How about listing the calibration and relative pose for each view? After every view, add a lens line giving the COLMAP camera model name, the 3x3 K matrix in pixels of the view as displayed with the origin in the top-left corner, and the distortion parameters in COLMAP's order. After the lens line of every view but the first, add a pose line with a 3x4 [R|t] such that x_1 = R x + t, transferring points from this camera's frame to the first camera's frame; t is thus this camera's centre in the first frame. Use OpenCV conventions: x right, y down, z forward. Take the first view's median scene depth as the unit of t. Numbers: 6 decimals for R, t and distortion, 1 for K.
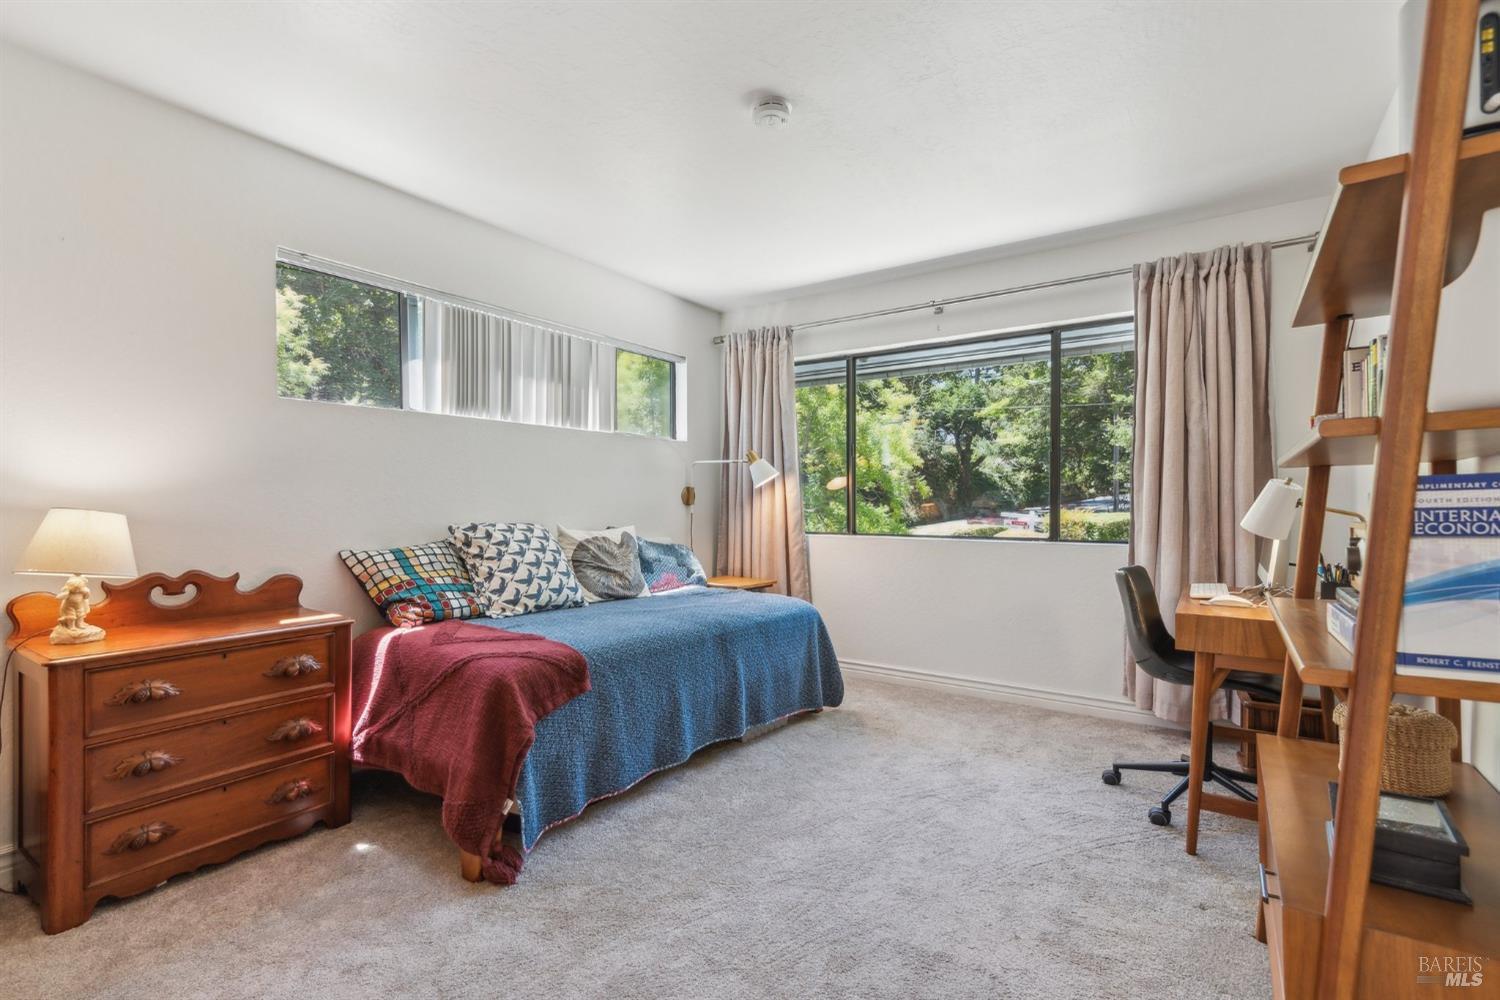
lens RADIAL K [[694.7, 0, 756.6], [0, 694.7, 492.9], [0, 0, 1]] dist [0.015657, -0.000460]
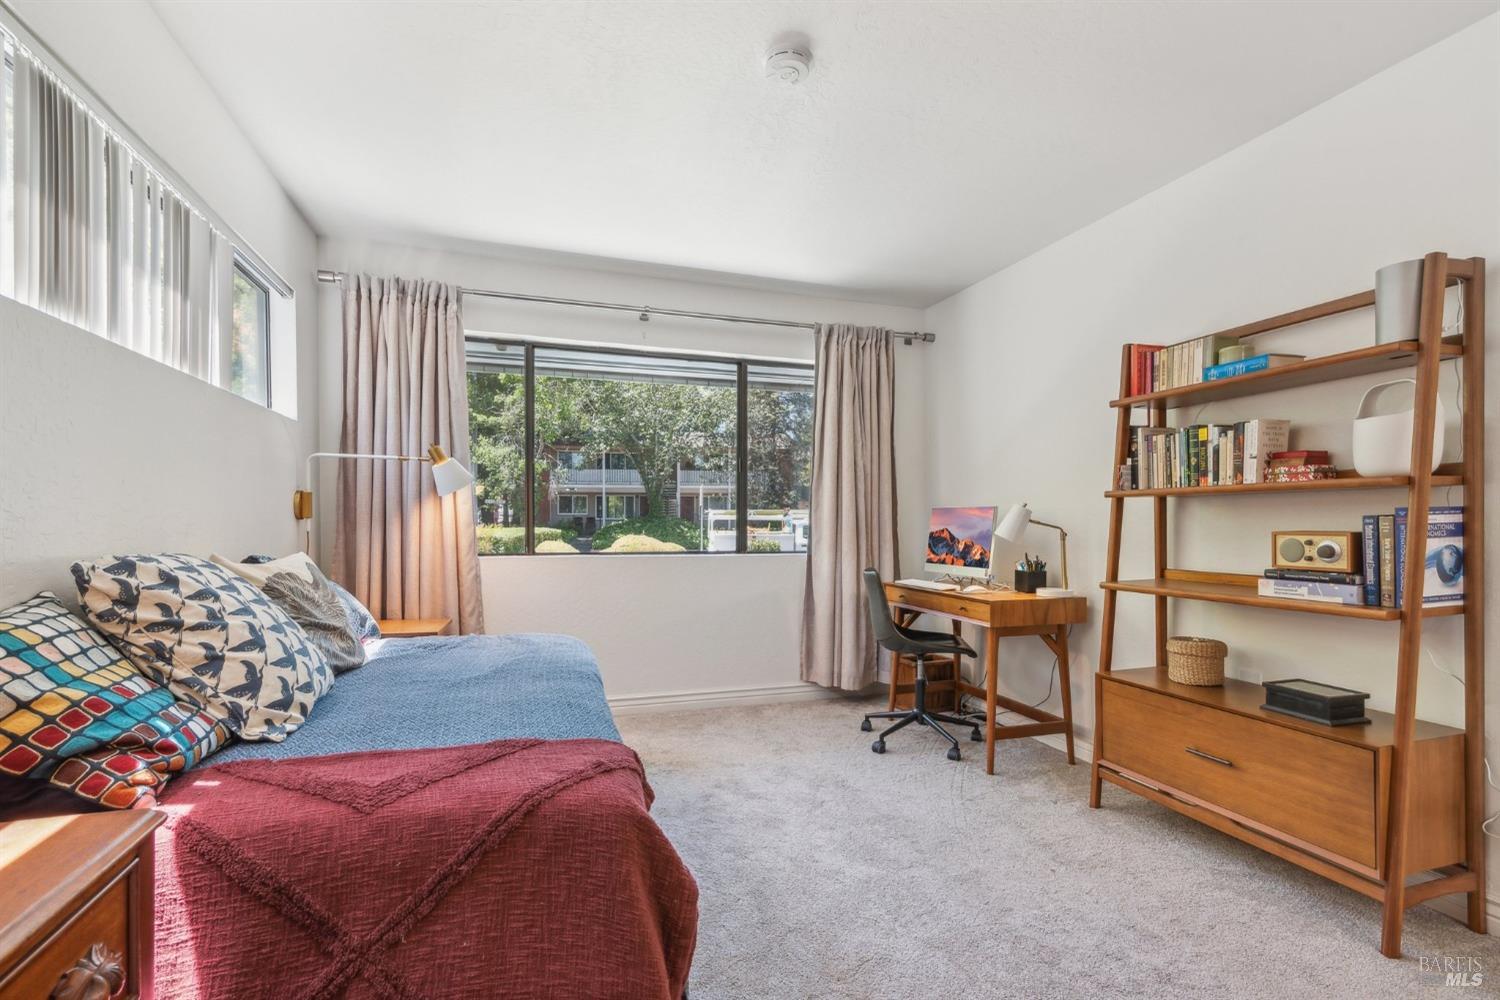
lens RADIAL K [[692.4, 0, 753.9], [0, 692.4, 517.6], [0, 0, 1]] dist [0.018030, -0.000452]
pose [[0.606369, 0.006781, 0.795154, -0.529353], [-0.017397, 0.999837, 0.004740, 0.008217], [-0.794993, -0.016708, 0.606389, 0.387358]]
